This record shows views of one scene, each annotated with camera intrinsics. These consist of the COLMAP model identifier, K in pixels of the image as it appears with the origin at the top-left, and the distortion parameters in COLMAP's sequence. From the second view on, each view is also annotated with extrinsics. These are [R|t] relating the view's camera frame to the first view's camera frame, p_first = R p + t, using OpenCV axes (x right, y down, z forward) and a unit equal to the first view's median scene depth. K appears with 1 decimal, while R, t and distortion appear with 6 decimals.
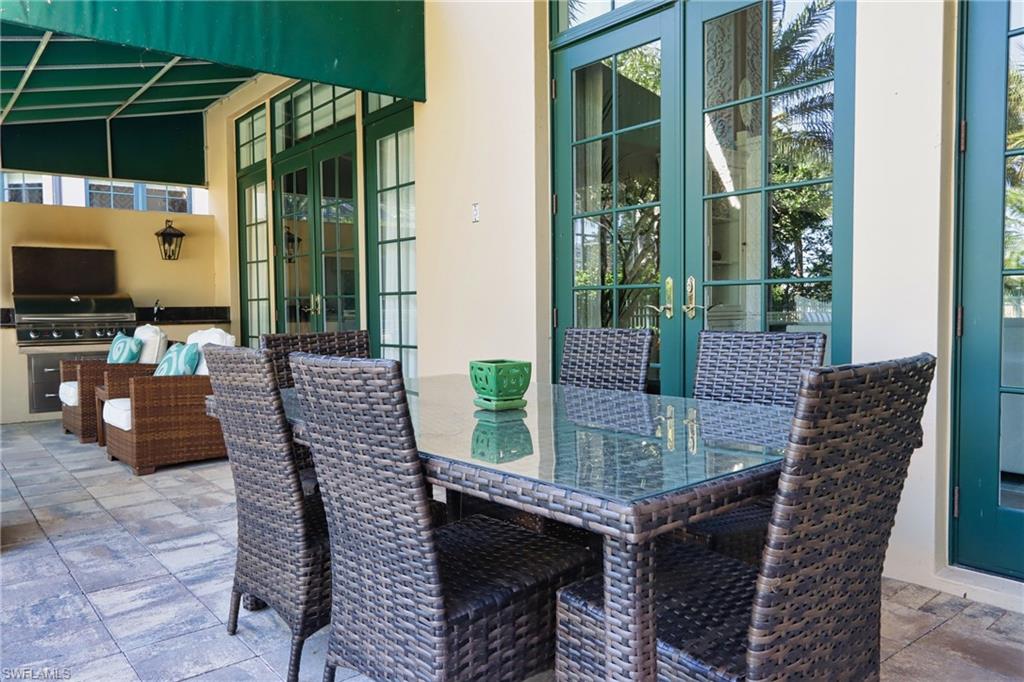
lens RADIAL K [[746.9, 0, 512.0], [0, 746.9, 341.0], [0, 0, 1]] dist [0.006891, 0.007334]
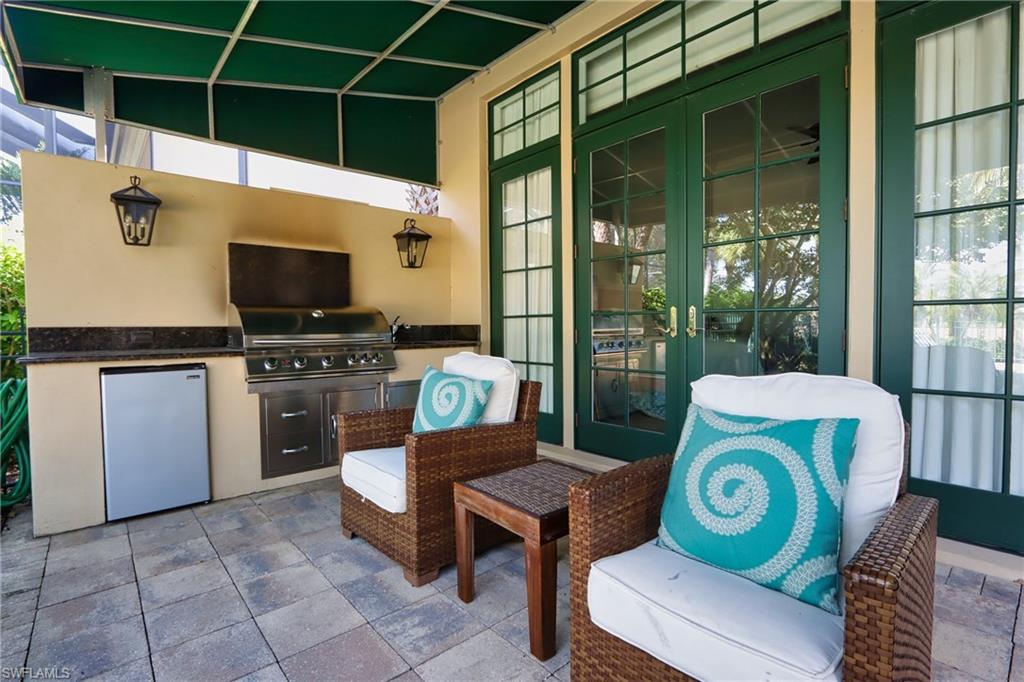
lens RADIAL K [[488.8, 0, 510.0], [0, 488.8, 343.6], [0, 0, 1]] dist [-0.011680, -0.000248]
pose [[0.999130, 0.000551, 0.041711, -0.383328], [0.000121, 0.999870, -0.016102, -0.018245], [-0.041714, 0.016093, 0.999000, 0.479821]]
